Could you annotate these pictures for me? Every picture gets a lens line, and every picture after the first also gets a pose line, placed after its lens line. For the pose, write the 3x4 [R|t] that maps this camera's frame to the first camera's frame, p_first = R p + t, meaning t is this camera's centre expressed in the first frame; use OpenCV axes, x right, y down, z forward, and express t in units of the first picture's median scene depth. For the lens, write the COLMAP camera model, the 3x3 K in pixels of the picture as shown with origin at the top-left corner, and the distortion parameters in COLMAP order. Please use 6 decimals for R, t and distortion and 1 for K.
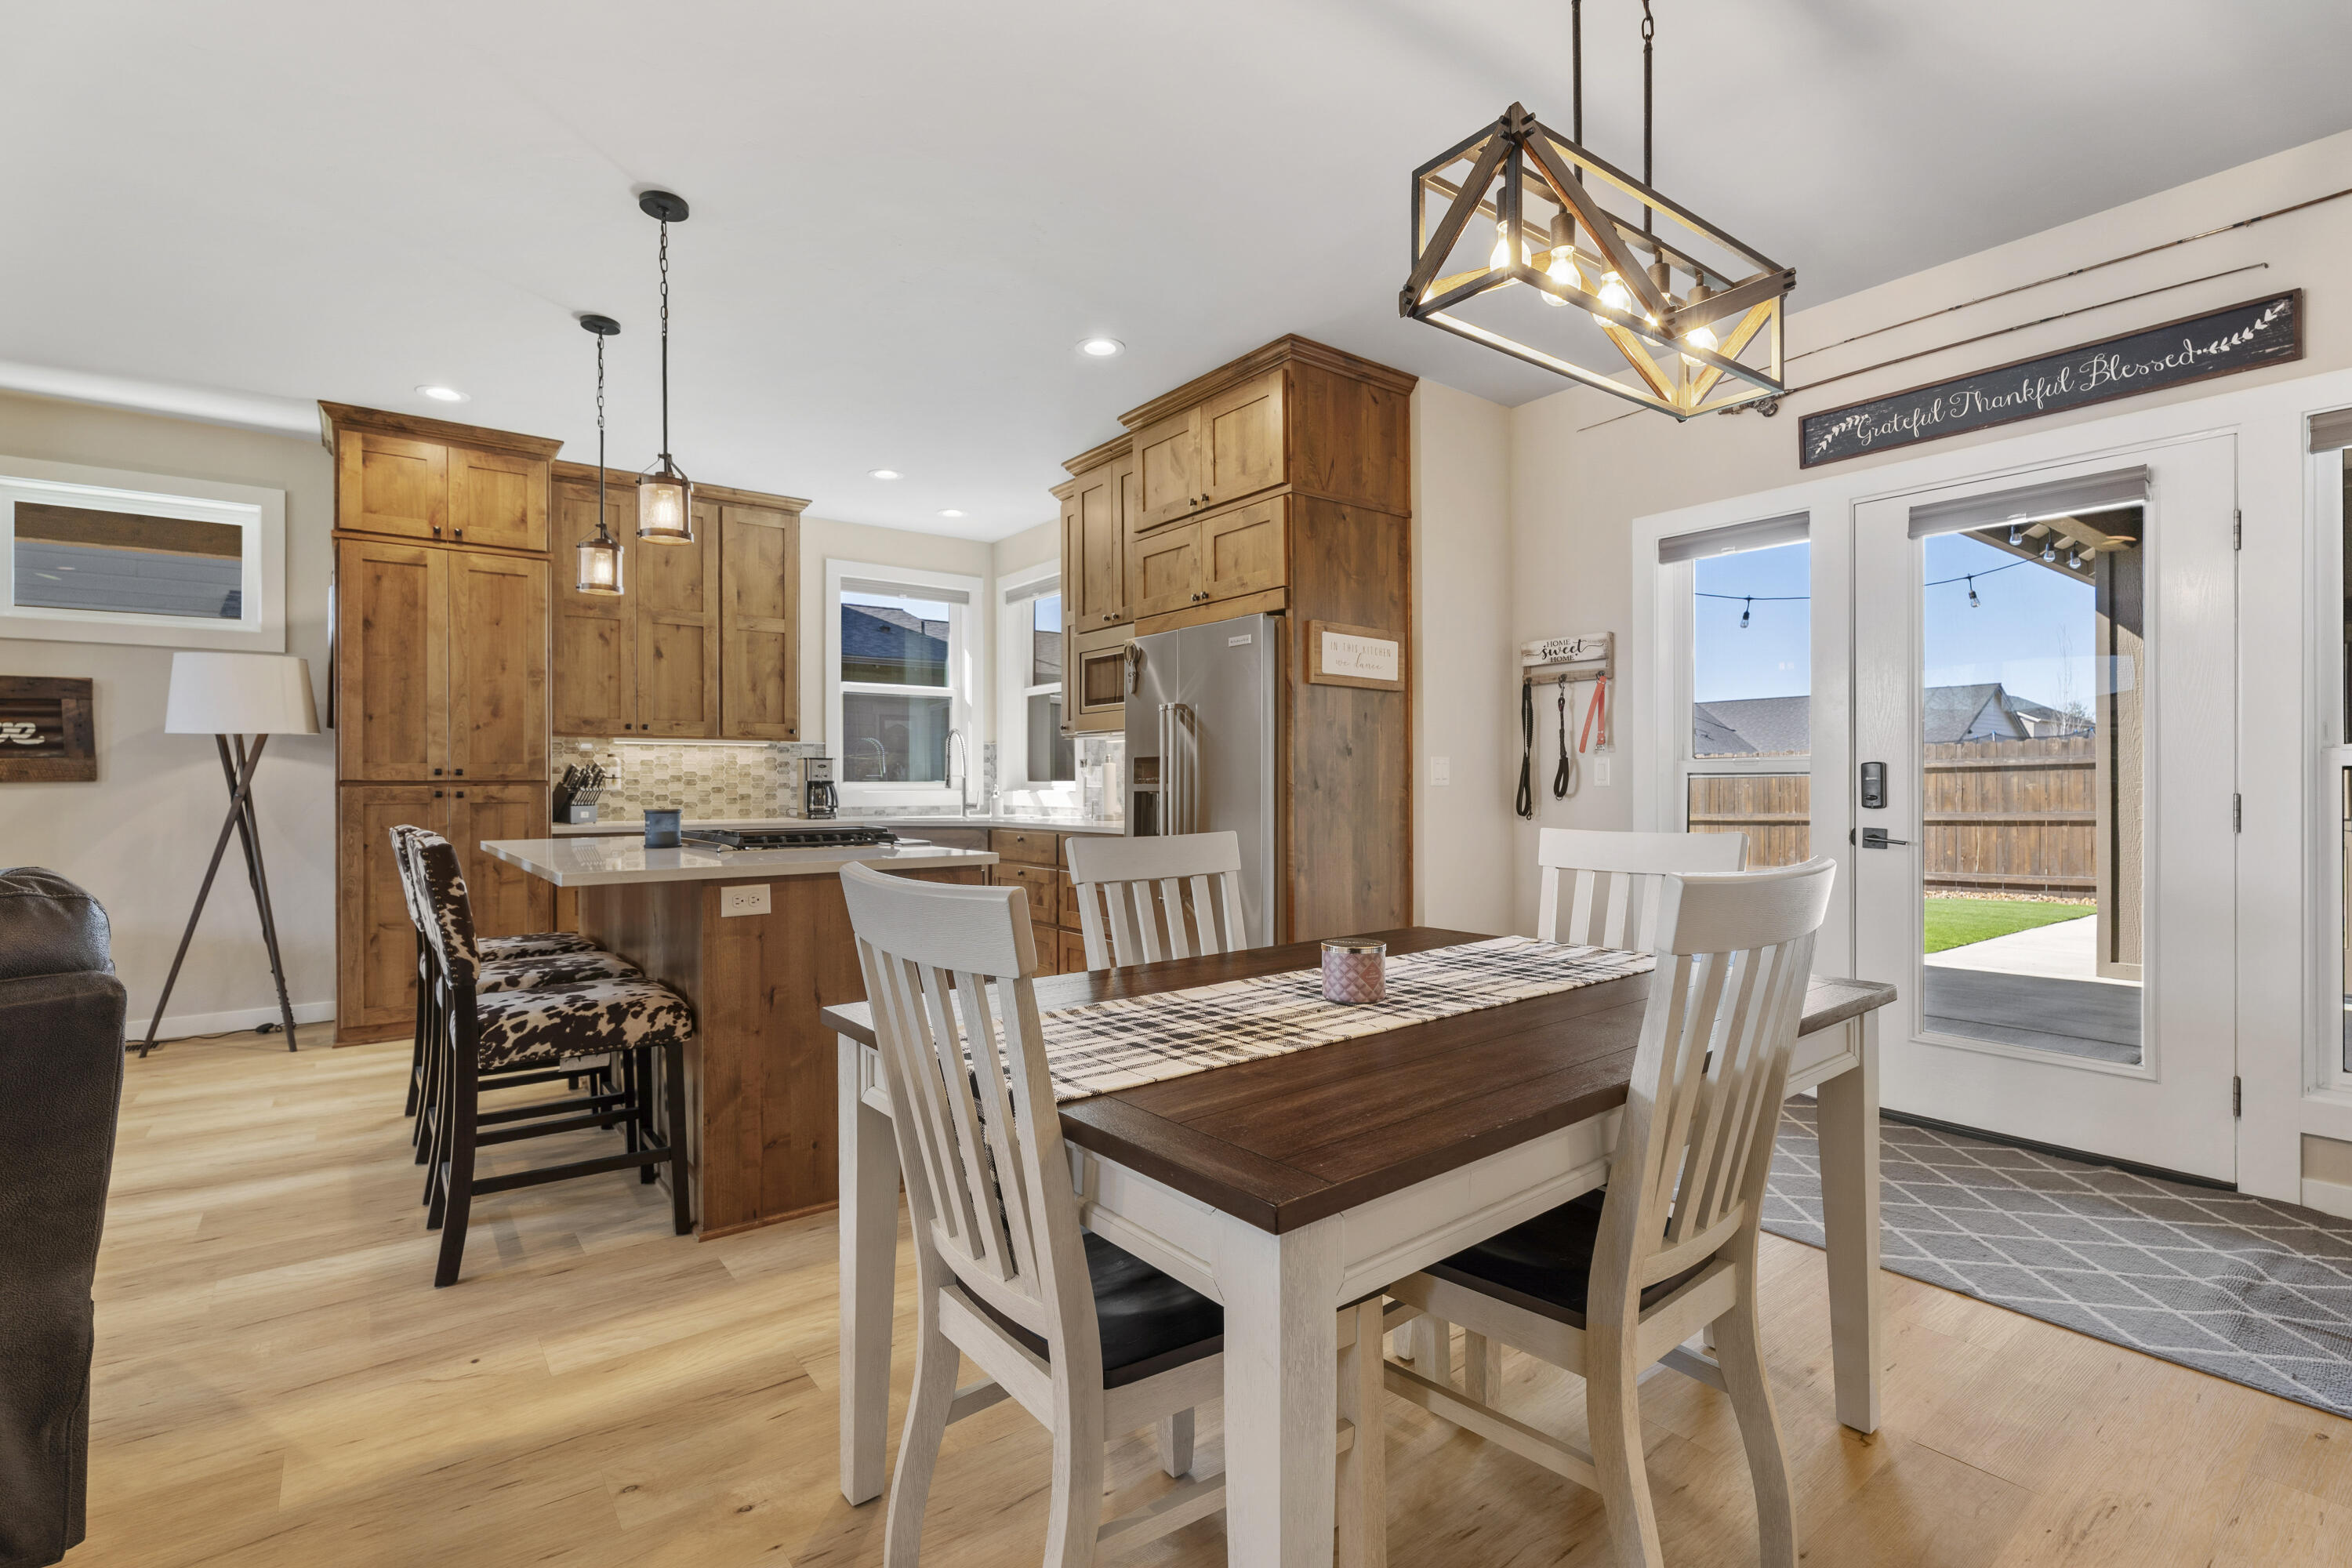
lens RADIAL K [[1071.0, 0, 1156.6], [0, 1071.0, 781.0], [0, 0, 1]] dist [0.005014, -0.002442]
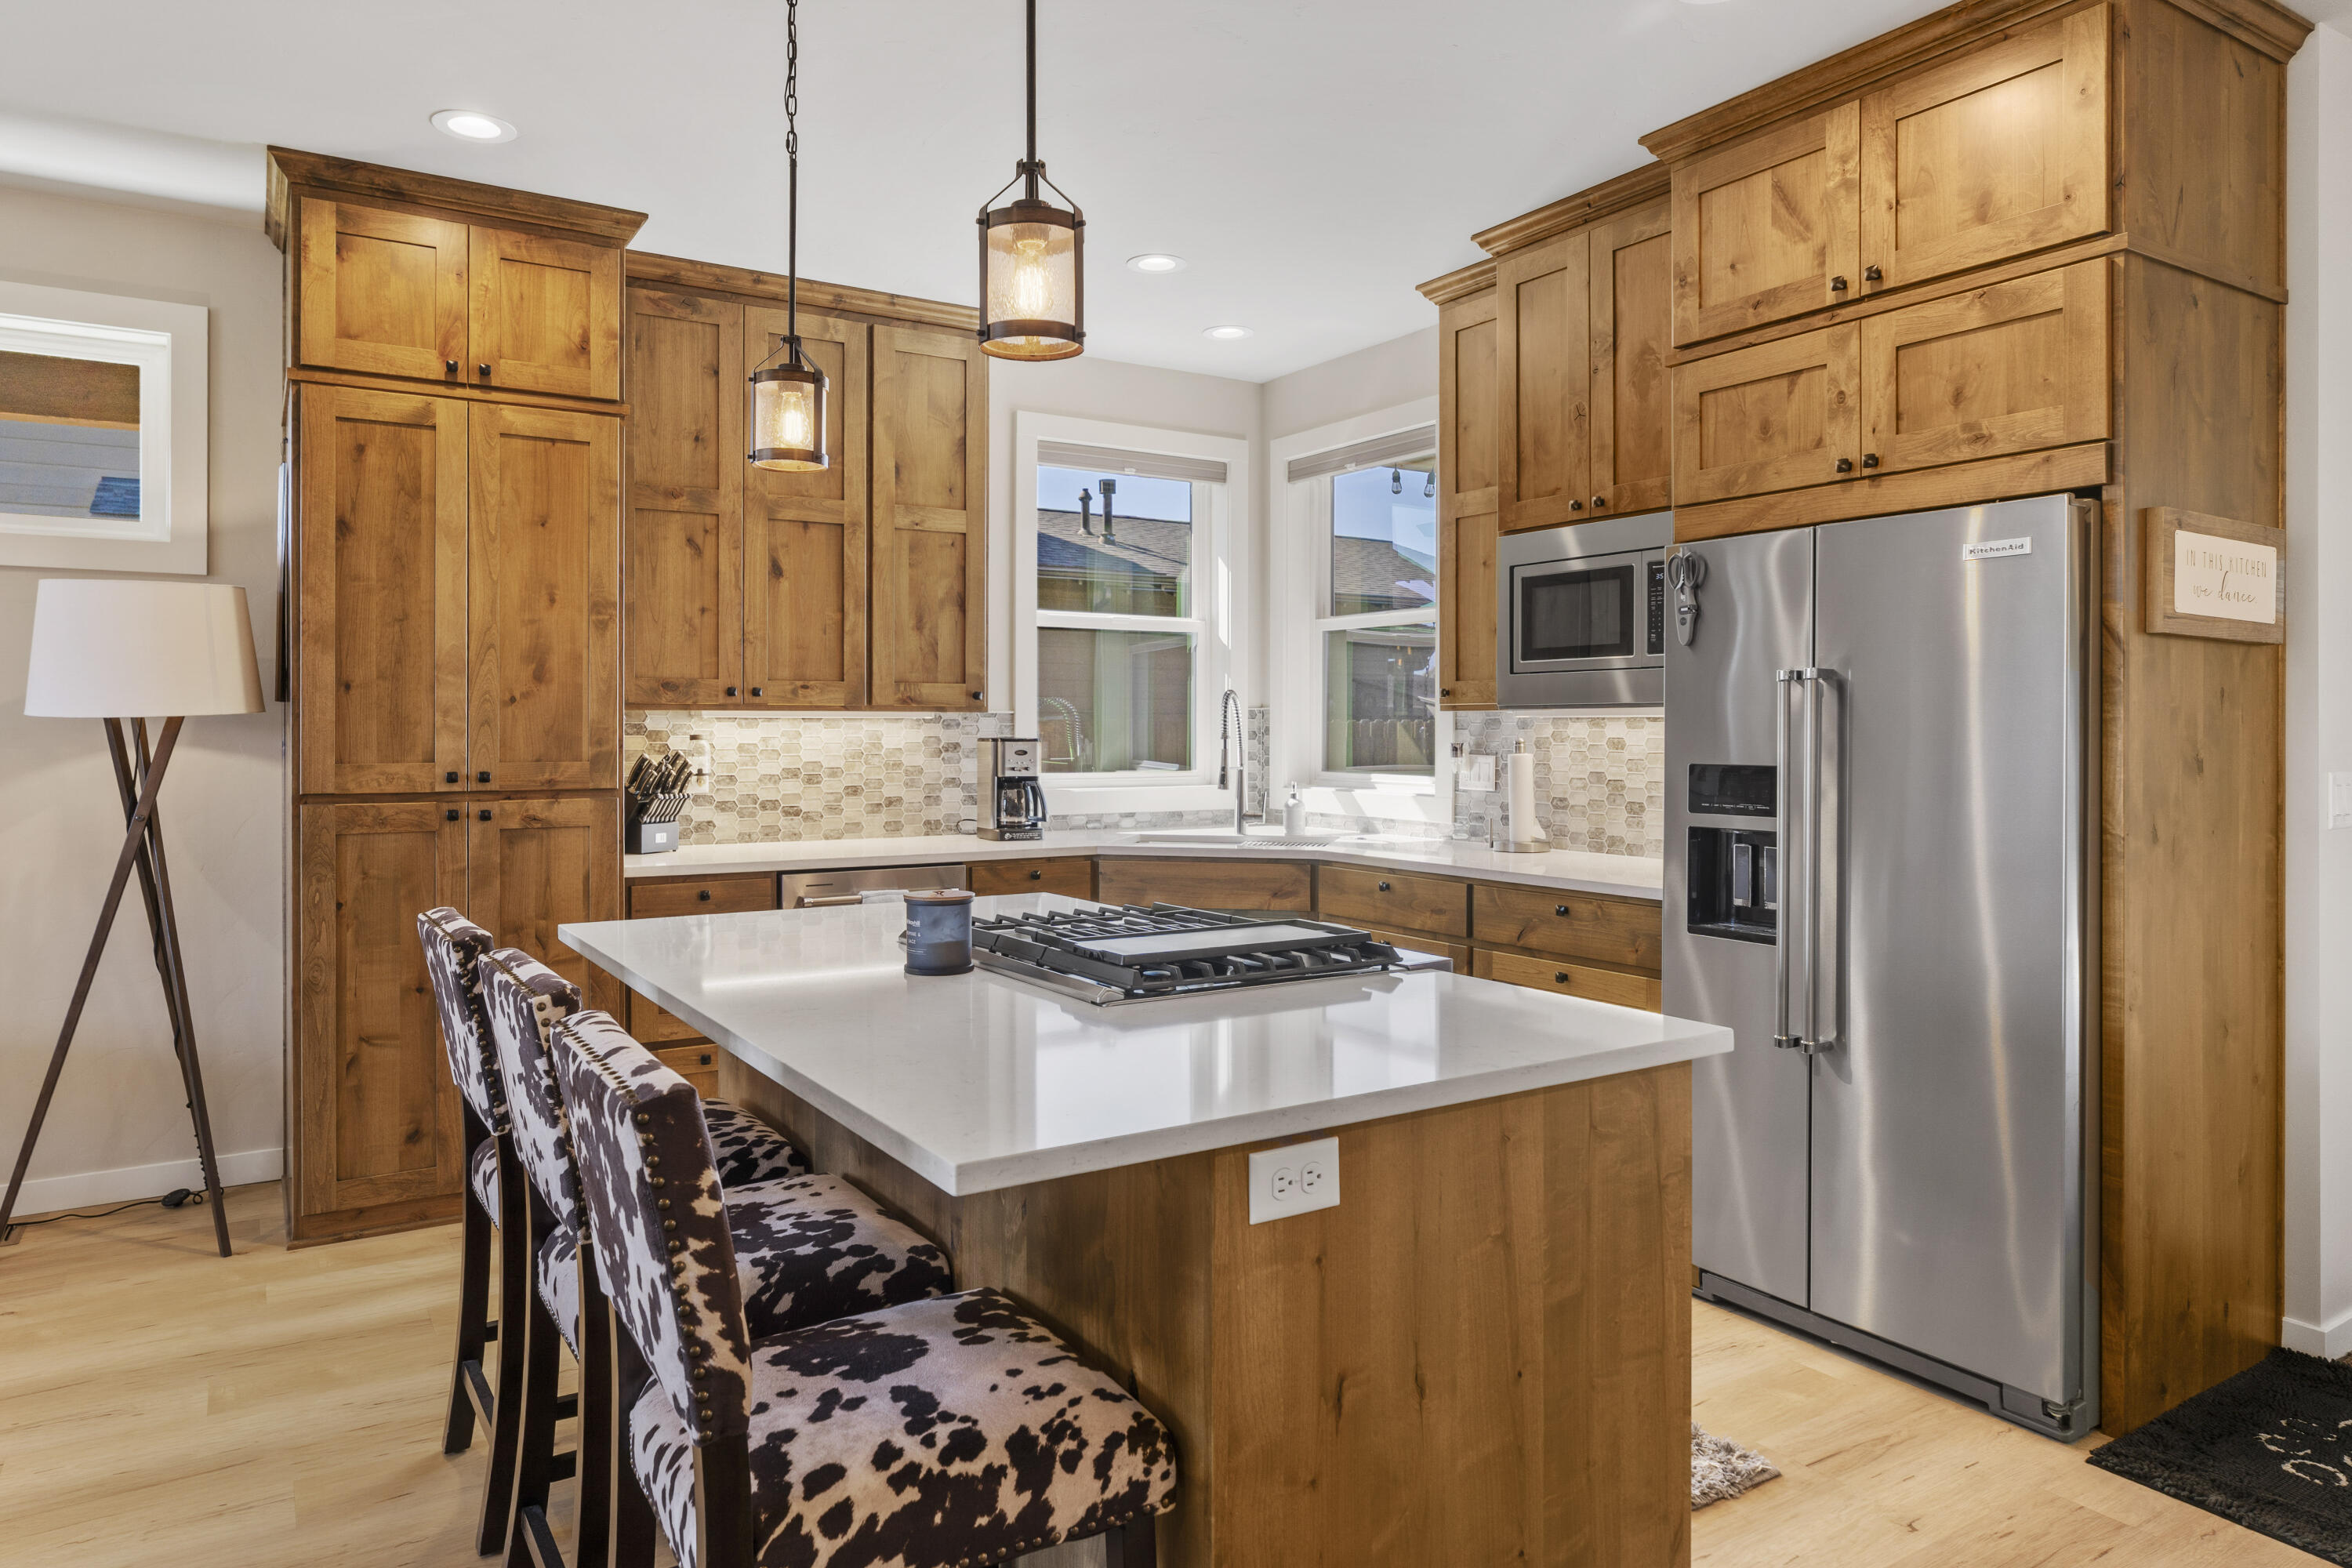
lens RADIAL K [[1464.2, 0, 1141.3], [0, 1464.2, 727.3], [0, 0, 1]] dist [-0.020720, 0.019701]
pose [[0.996157, 0.004069, -0.087494, -0.219160], [-0.003876, 0.999990, 0.002374, -0.038600], [0.087503, -0.002026, 0.996162, 0.231931]]
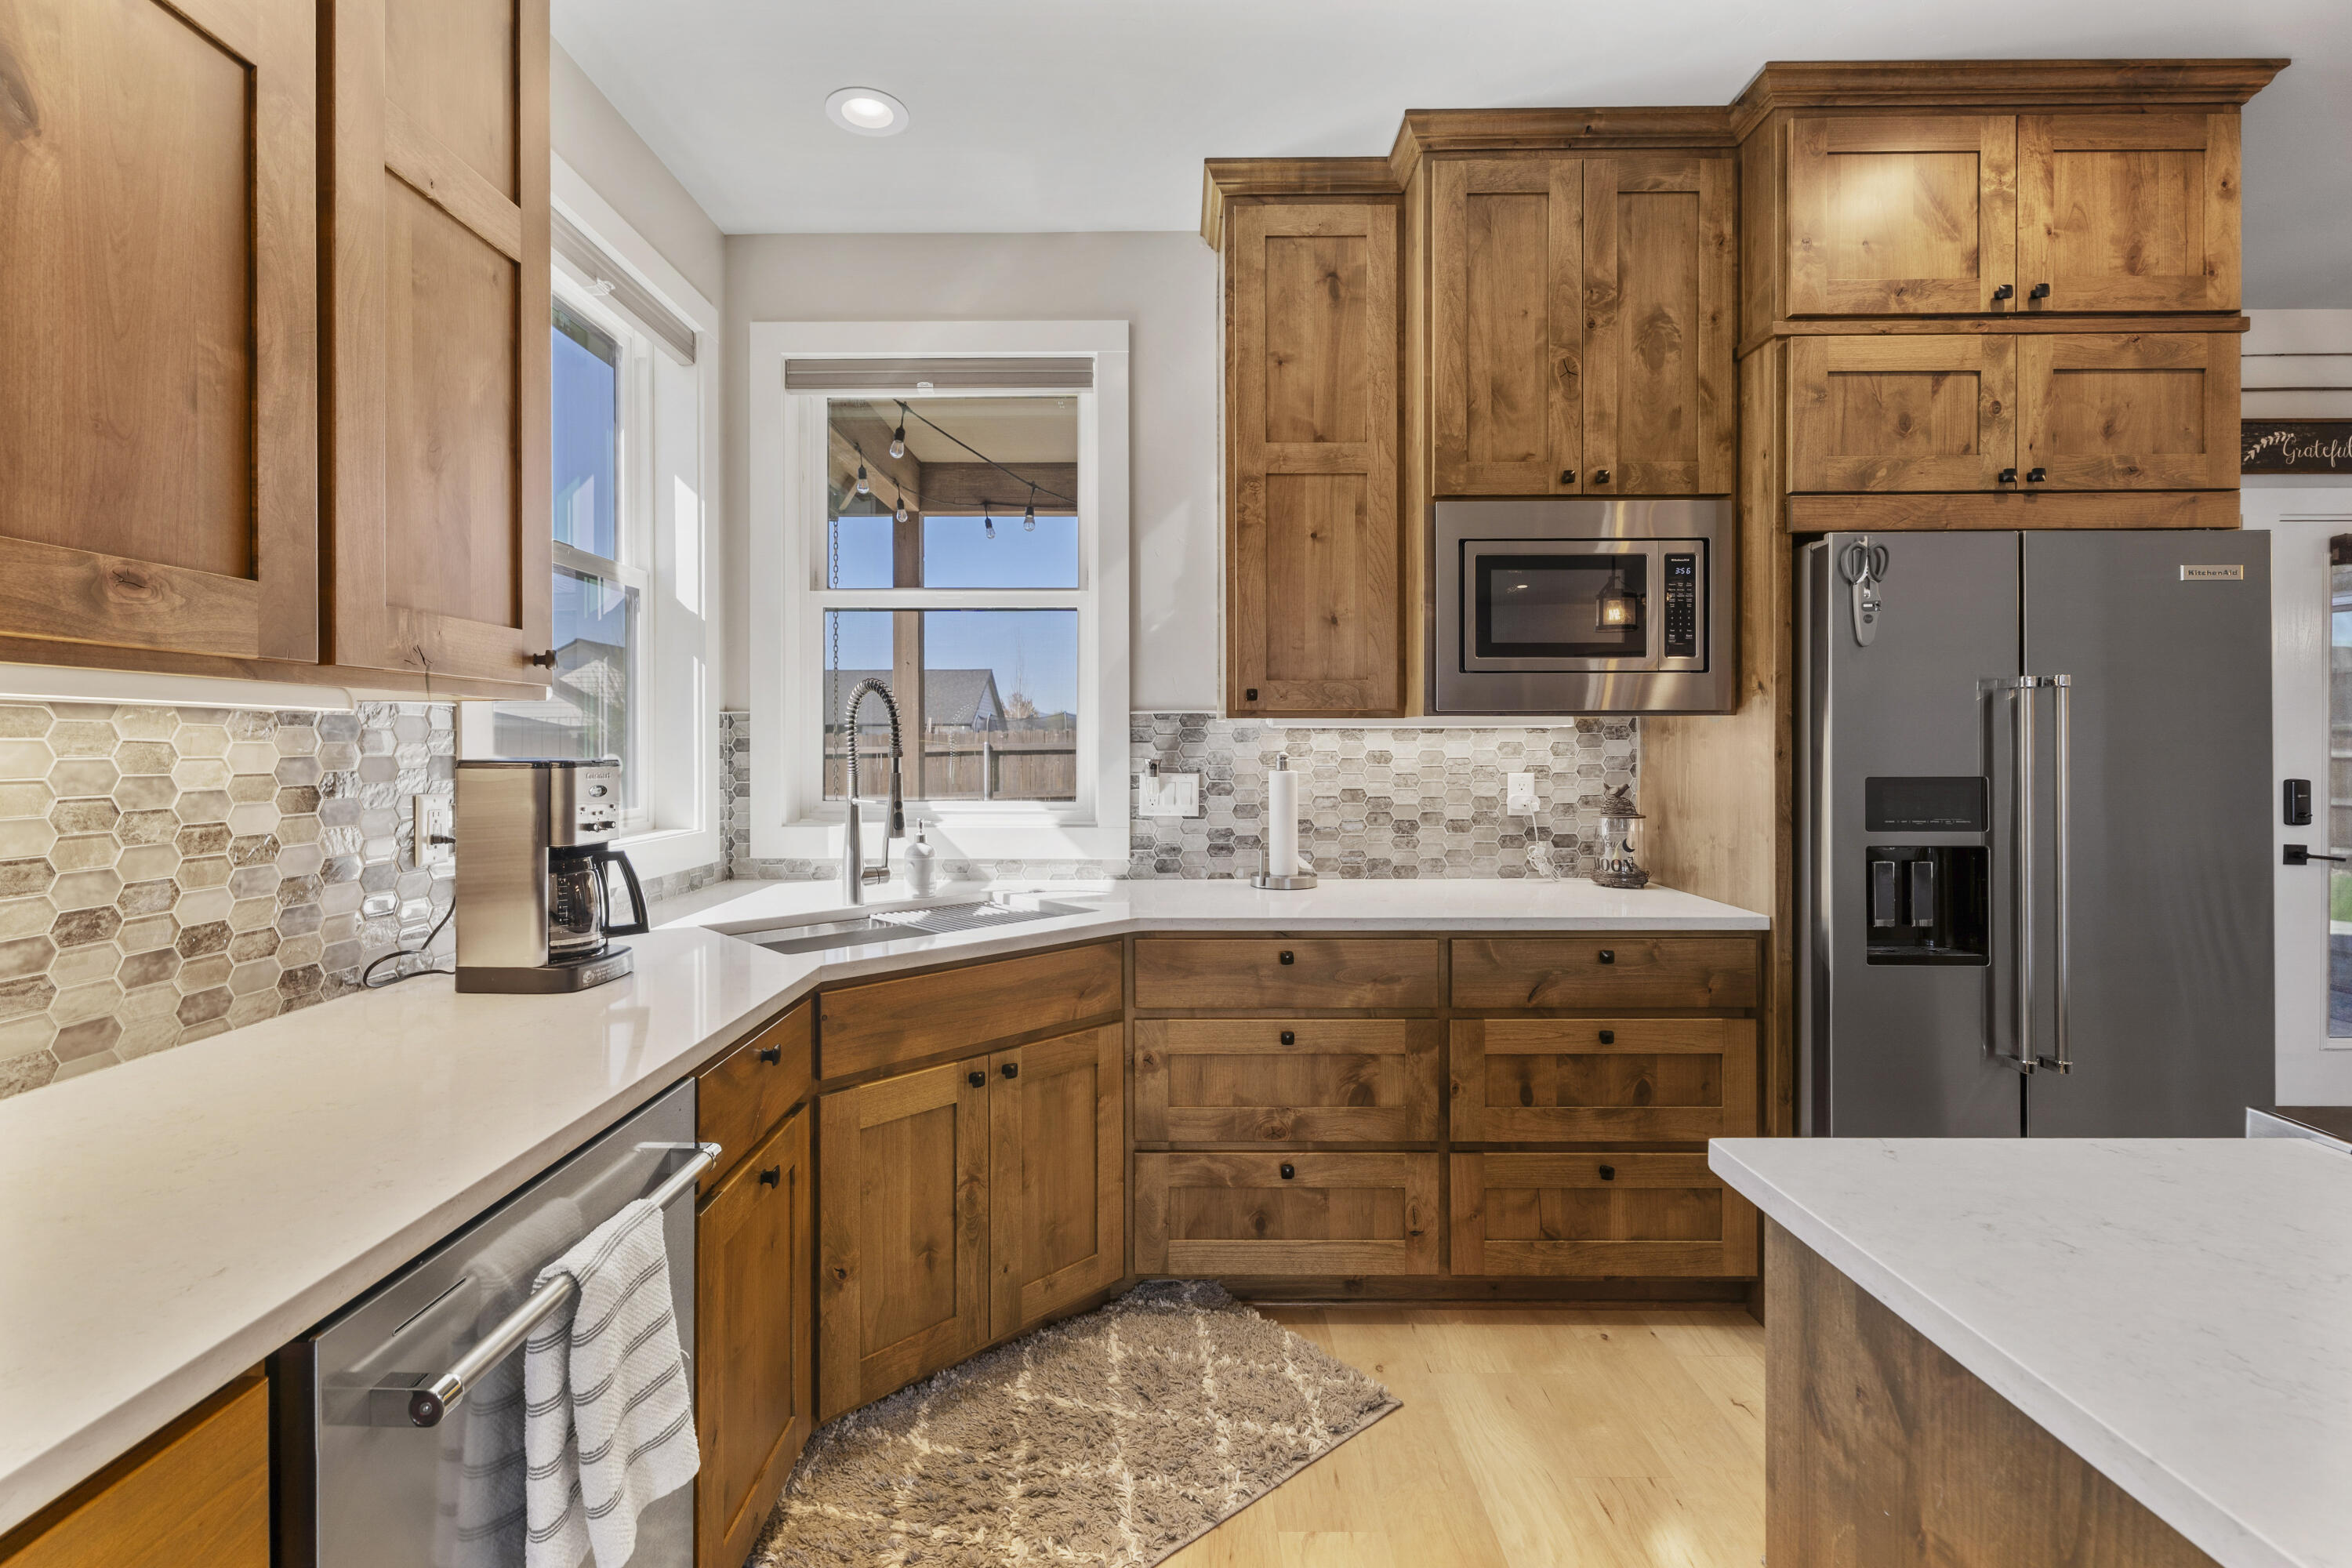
lens RADIAL K [[1071.0, 0, 1169.6], [0, 1071.0, 750.0], [0, 0, 1]] dist [0.005014, -0.002442]
pose [[0.600101, 0.000152, 0.799924, -0.568346], [-0.003121, 0.999993, 0.002150, -0.032355], [-0.799918, -0.003787, 0.600097, 0.908774]]
